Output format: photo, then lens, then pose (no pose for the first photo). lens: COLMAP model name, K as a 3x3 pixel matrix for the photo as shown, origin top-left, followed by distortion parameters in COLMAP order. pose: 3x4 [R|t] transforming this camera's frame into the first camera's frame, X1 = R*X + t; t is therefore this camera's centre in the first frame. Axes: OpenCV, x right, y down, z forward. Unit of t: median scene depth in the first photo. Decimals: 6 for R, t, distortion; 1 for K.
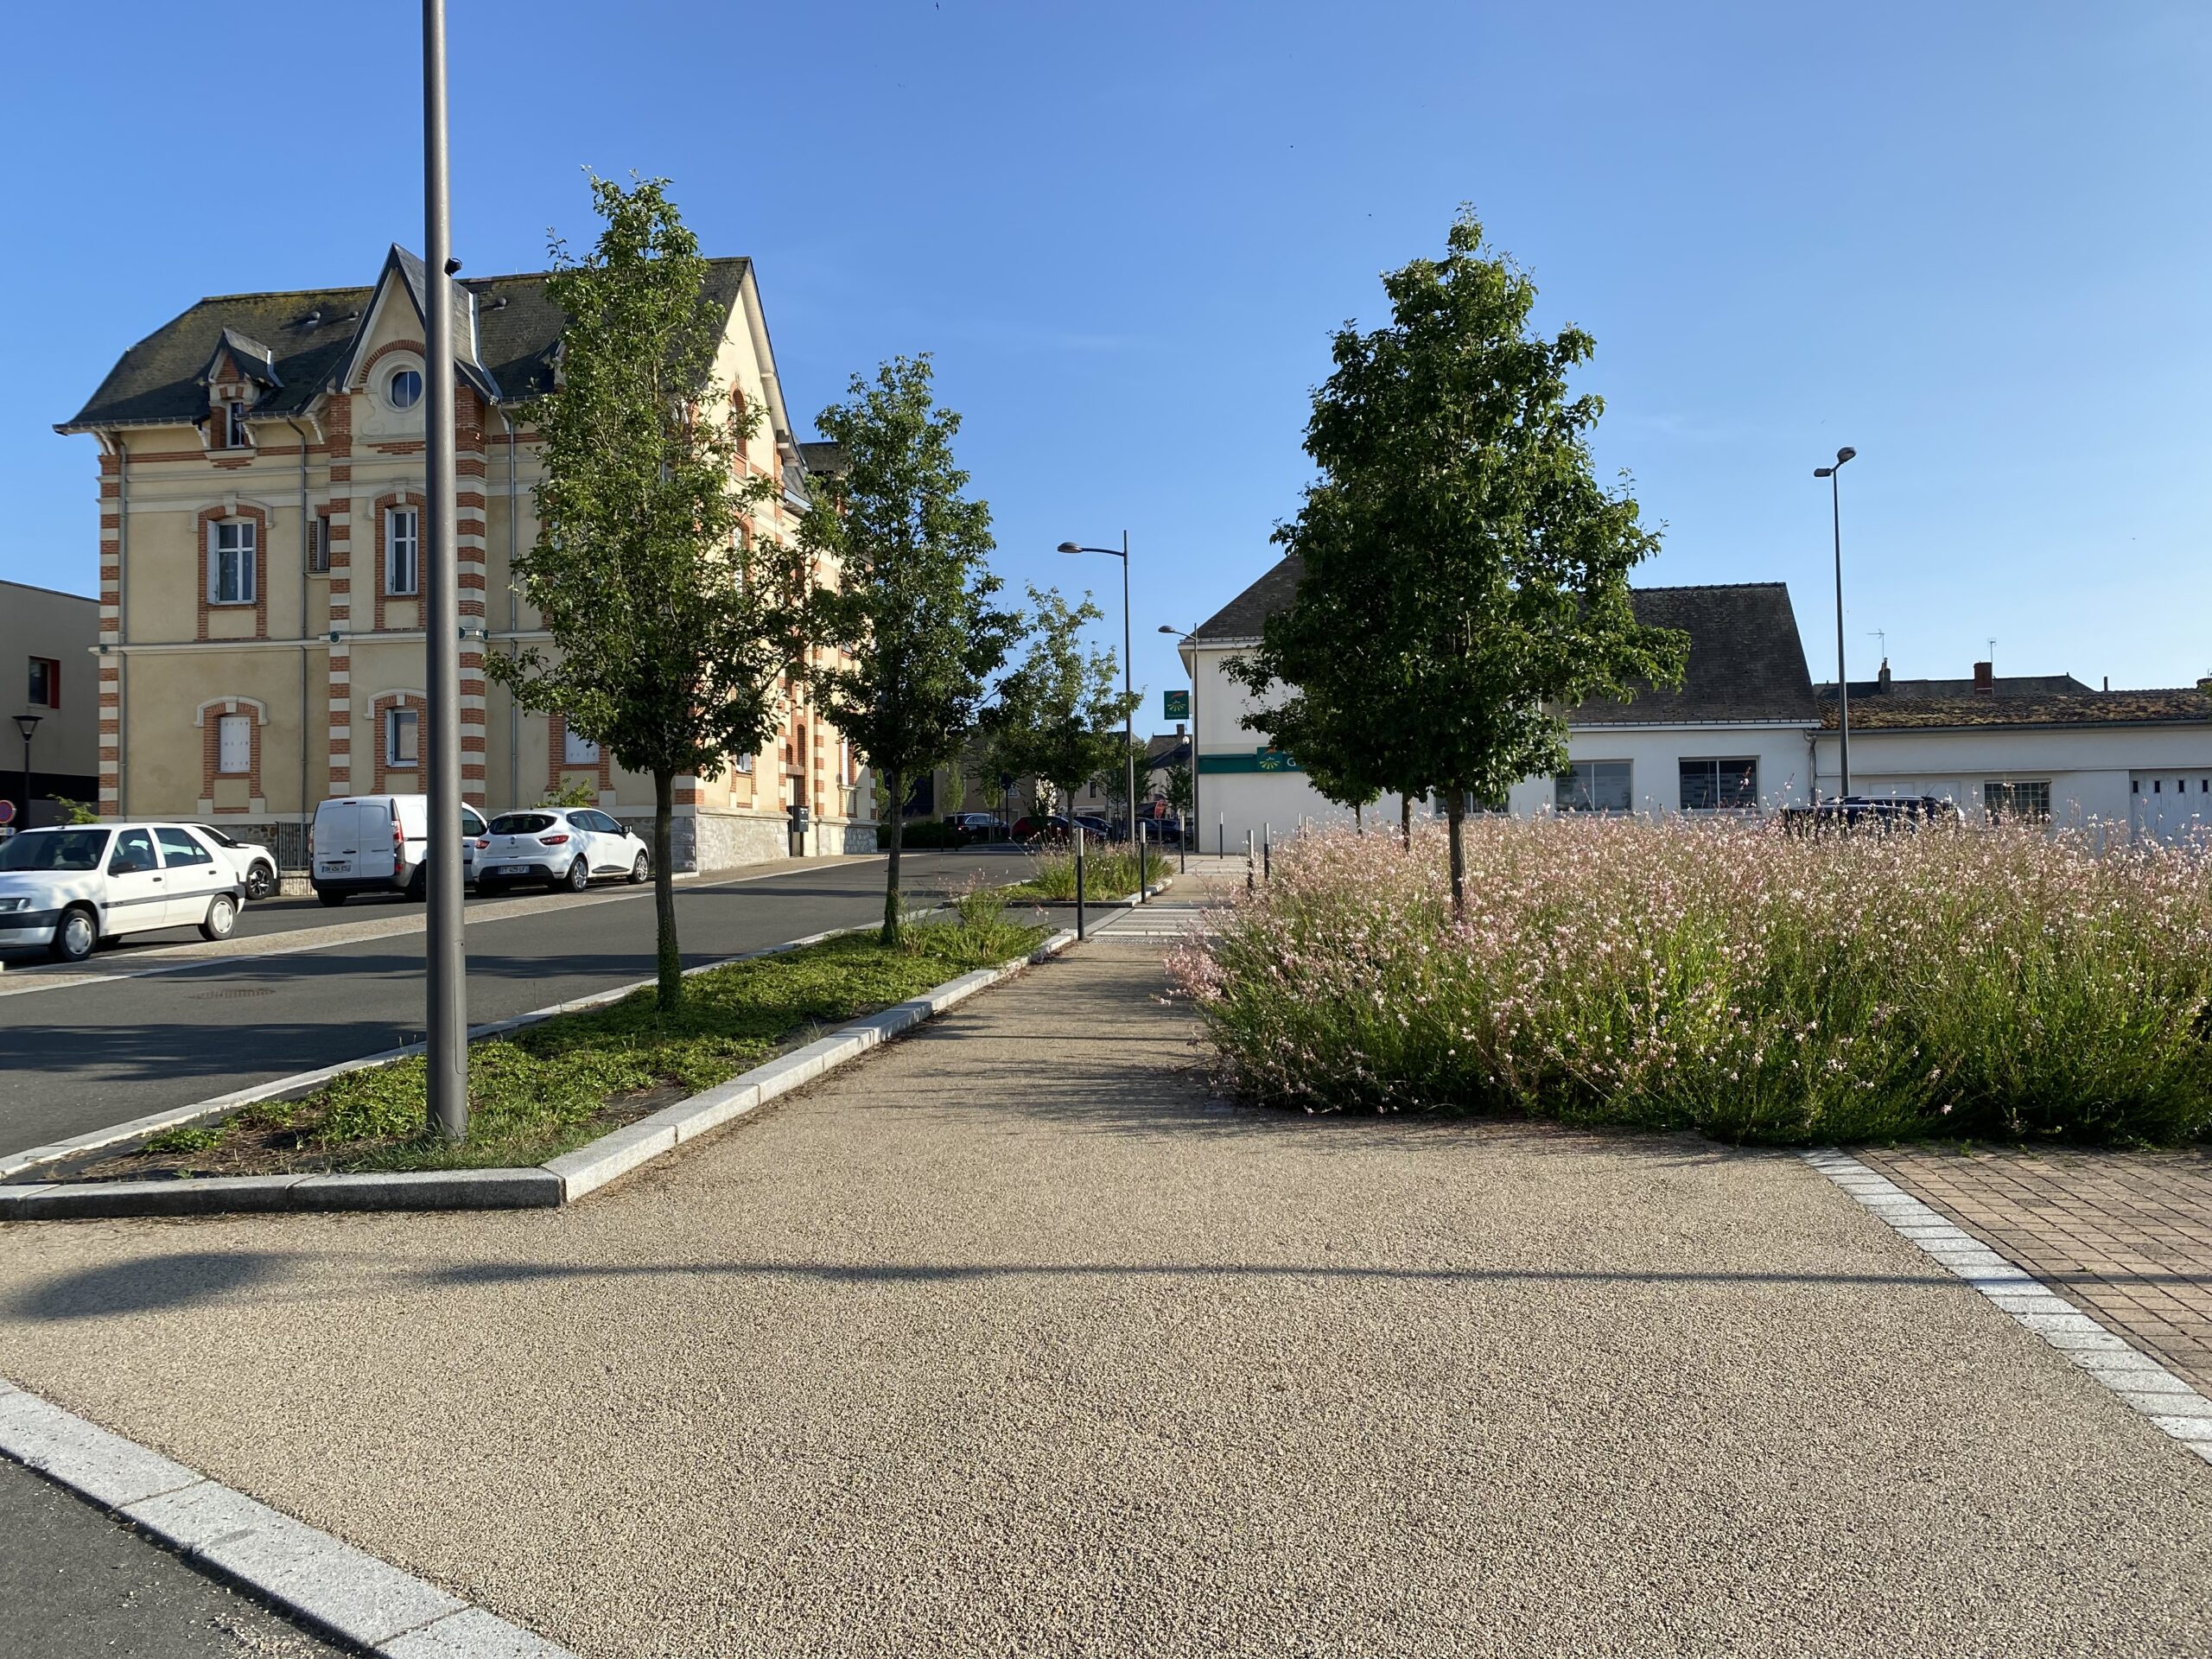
lens RADIAL K [[1685.9, 0, 1112.2], [0, 1685.9, 821.4], [0, 0, 1]] dist [0.060775, -0.063822]
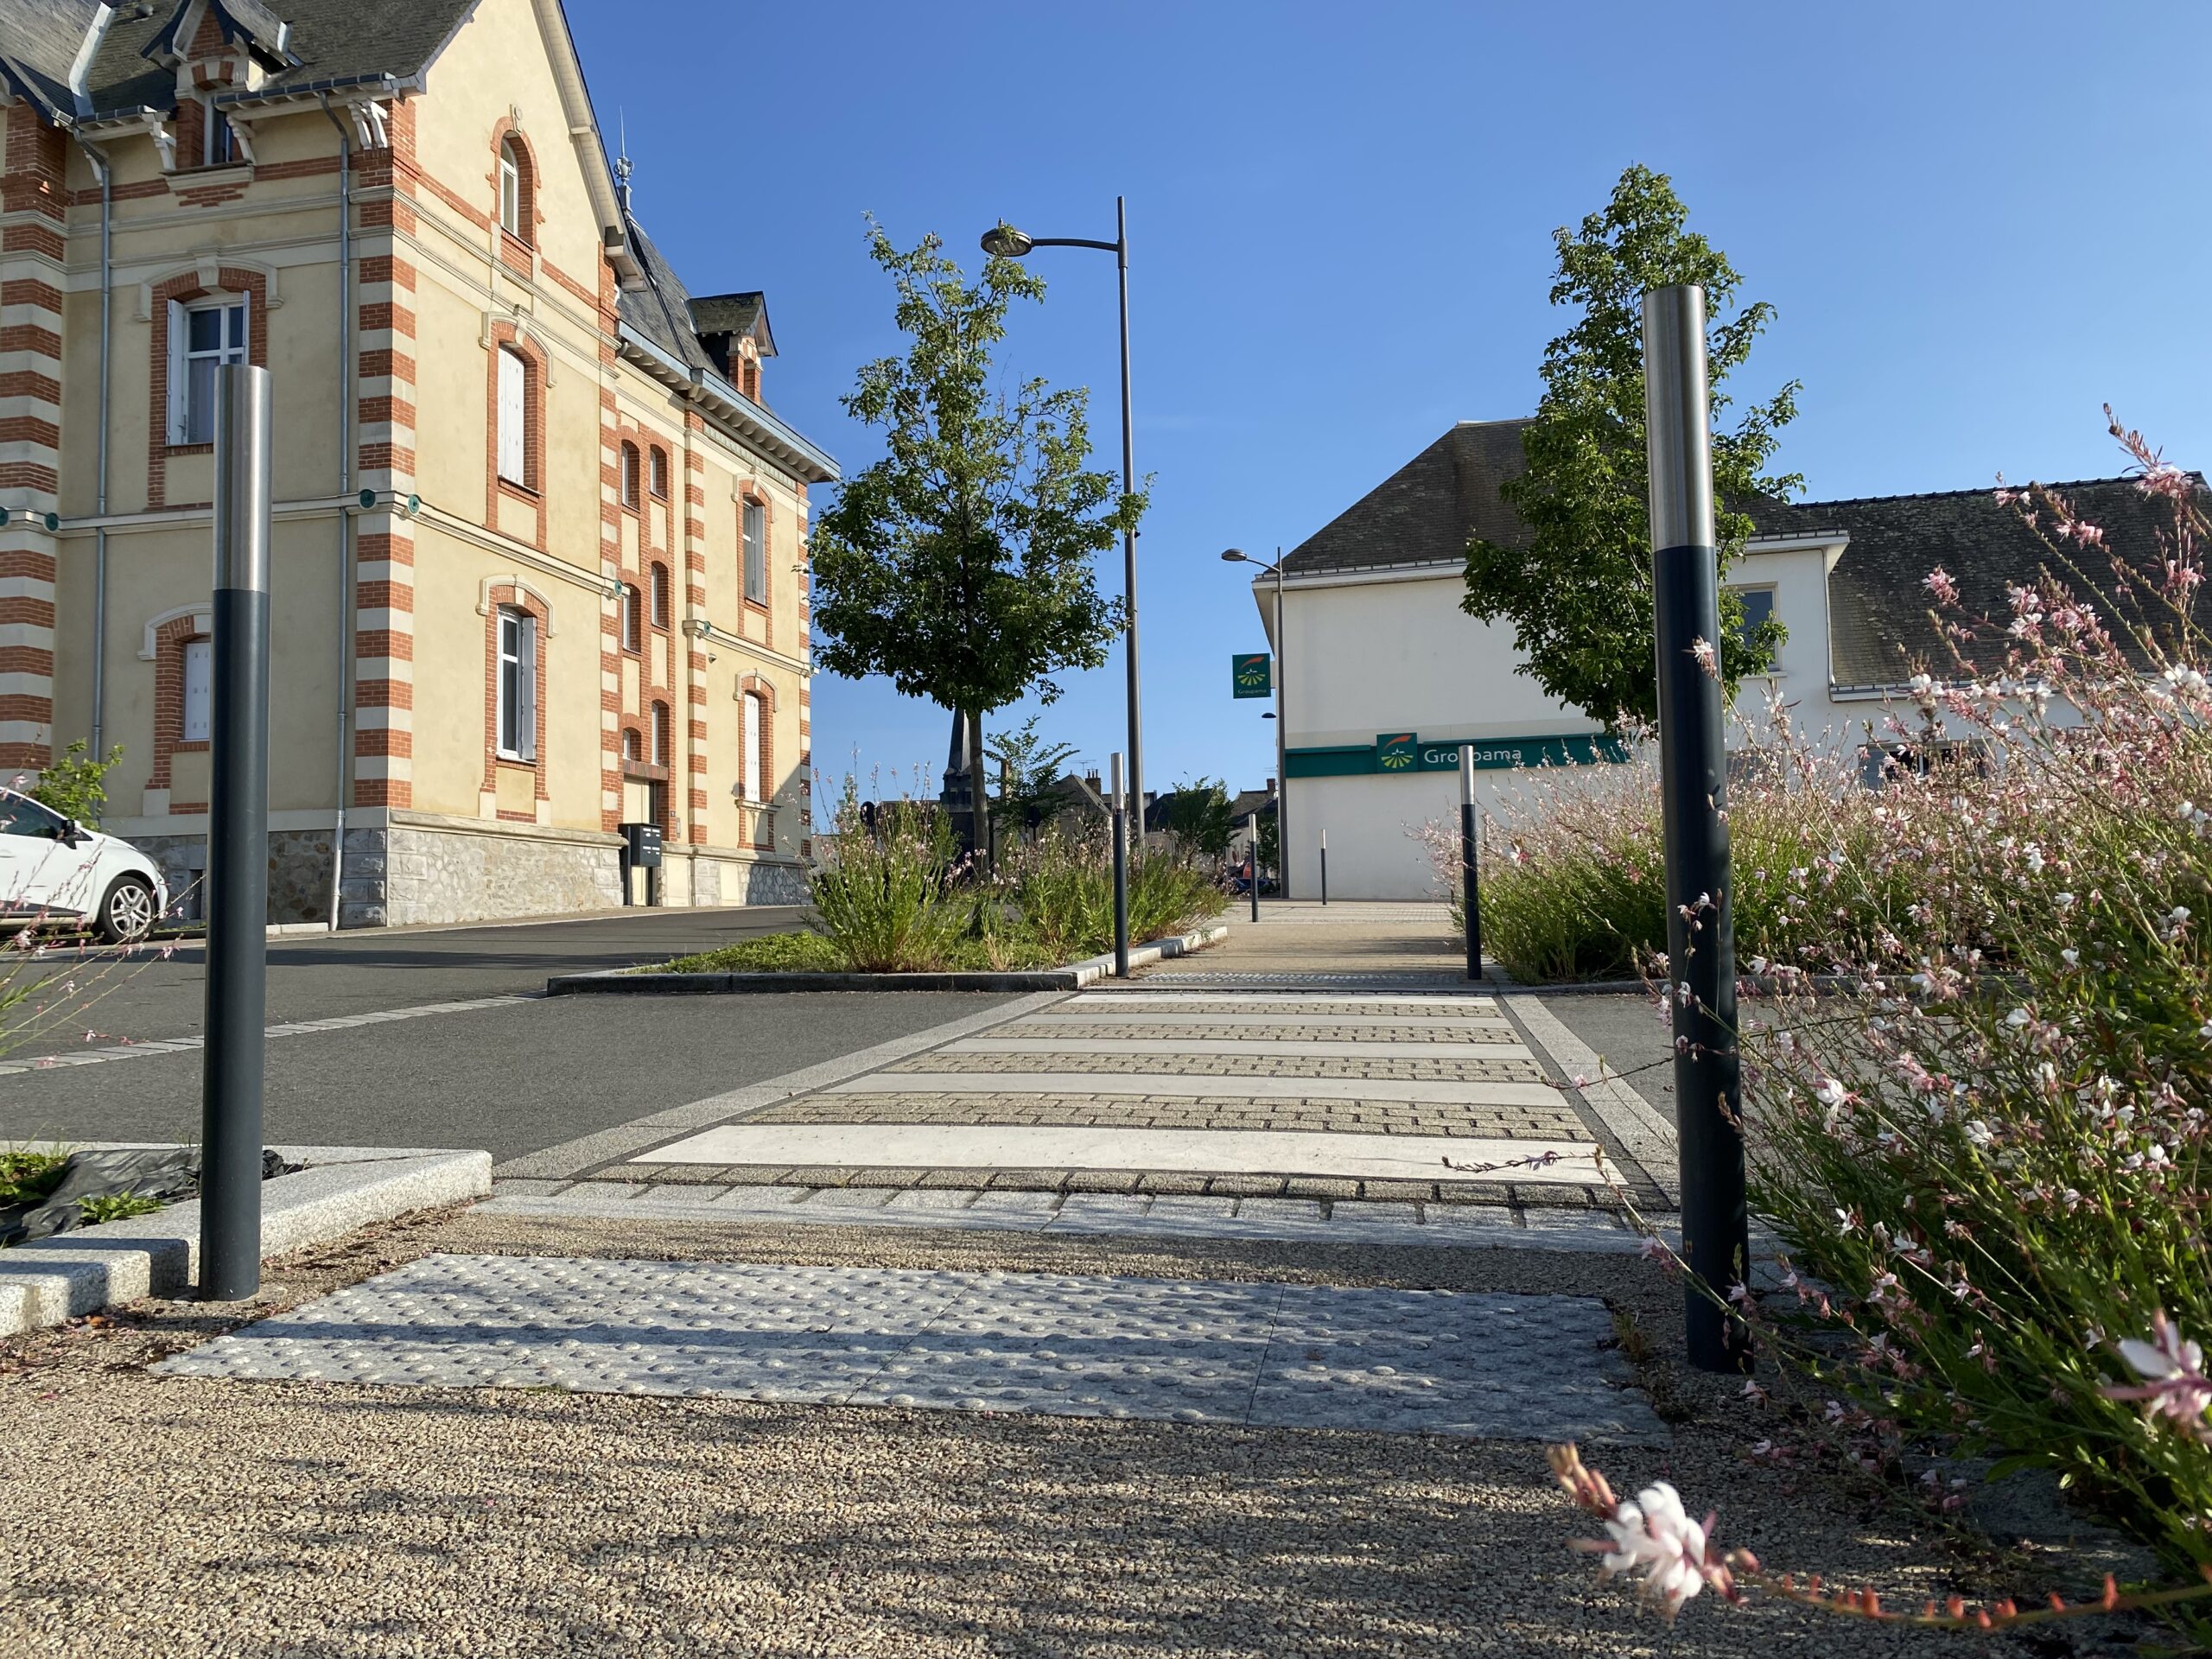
lens RADIAL K [[1685.9, 0, 1112.2], [0, 1685.9, 821.4], [0, 0, 1]] dist [0.060775, -0.063822]
pose [[0.998412, -0.010464, -0.055346, 0.022424], [0.008003, 0.998977, -0.044497, 0.019154], [0.055755, 0.043983, 0.997475, 0.390213]]
